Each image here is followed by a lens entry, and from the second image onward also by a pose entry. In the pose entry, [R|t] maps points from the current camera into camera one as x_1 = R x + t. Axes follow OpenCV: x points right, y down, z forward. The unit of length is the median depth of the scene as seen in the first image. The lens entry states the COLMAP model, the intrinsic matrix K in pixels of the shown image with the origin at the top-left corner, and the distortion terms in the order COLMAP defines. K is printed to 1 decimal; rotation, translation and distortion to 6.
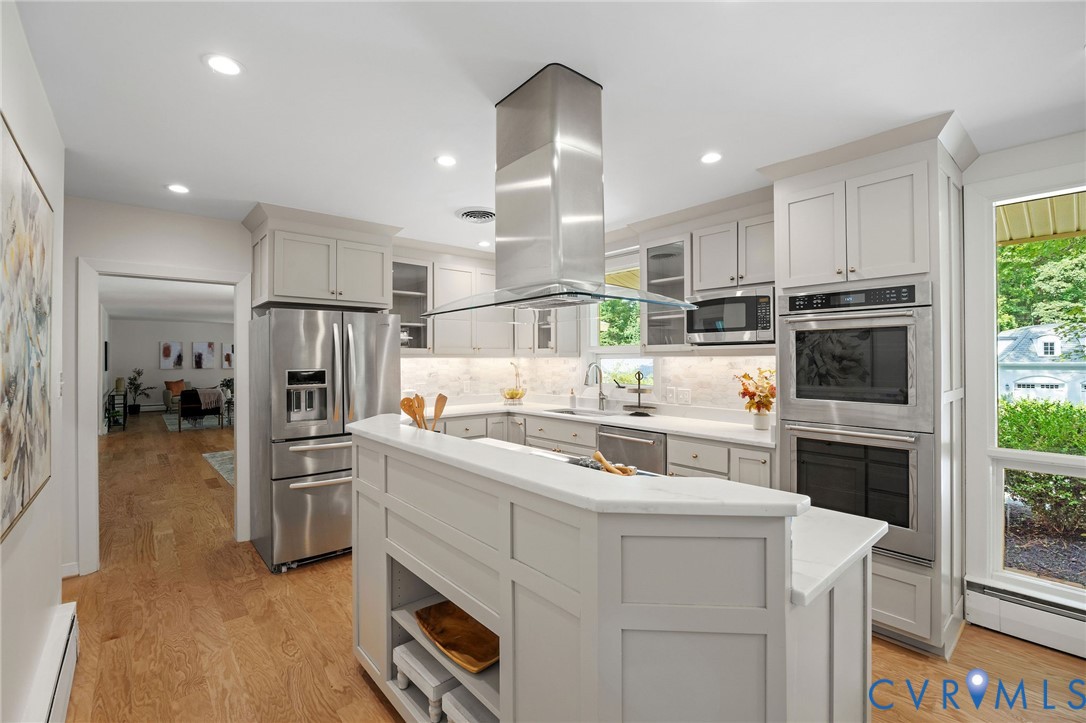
lens RADIAL K [[482.1, 0, 543.0], [0, 482.1, 361.5], [0, 0, 1]] dist [-0.004089, -0.000504]
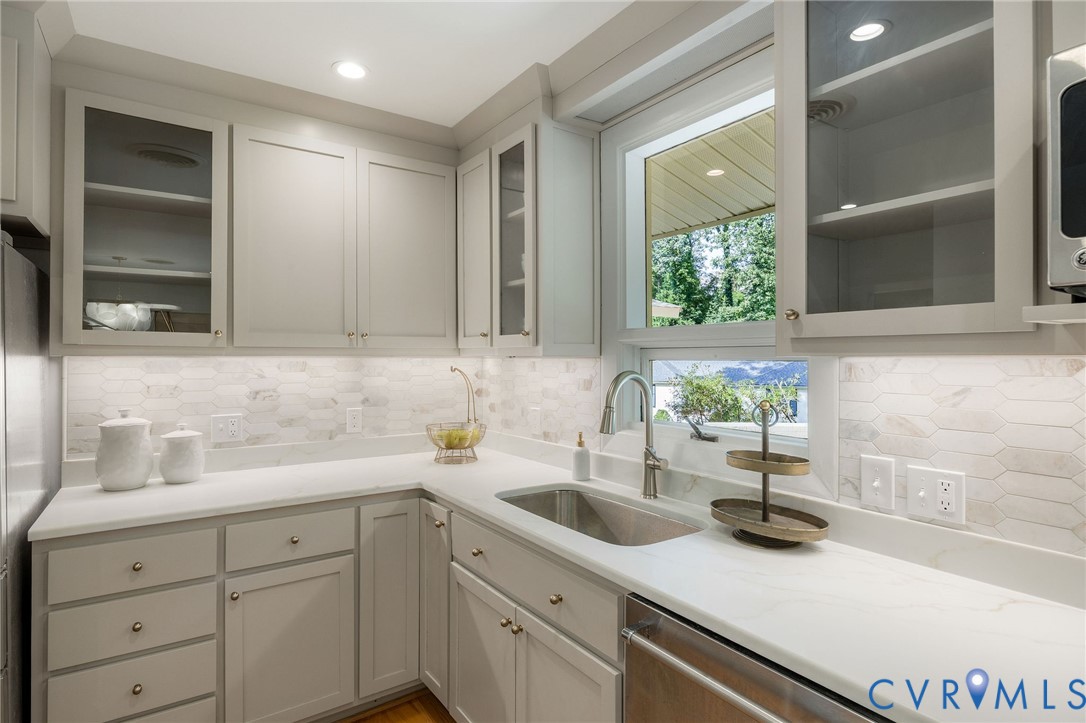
lens RADIAL K [[569.9, 0, 516.4], [0, 569.9, 357.9], [0, 0, 1]] dist [-0.000847, -0.000101]
pose [[0.989072, 0.003718, -0.147390, 0.097397], [-0.004454, 0.999979, -0.004668, -0.006020], [0.147369, 0.005274, 0.989068, 0.639682]]
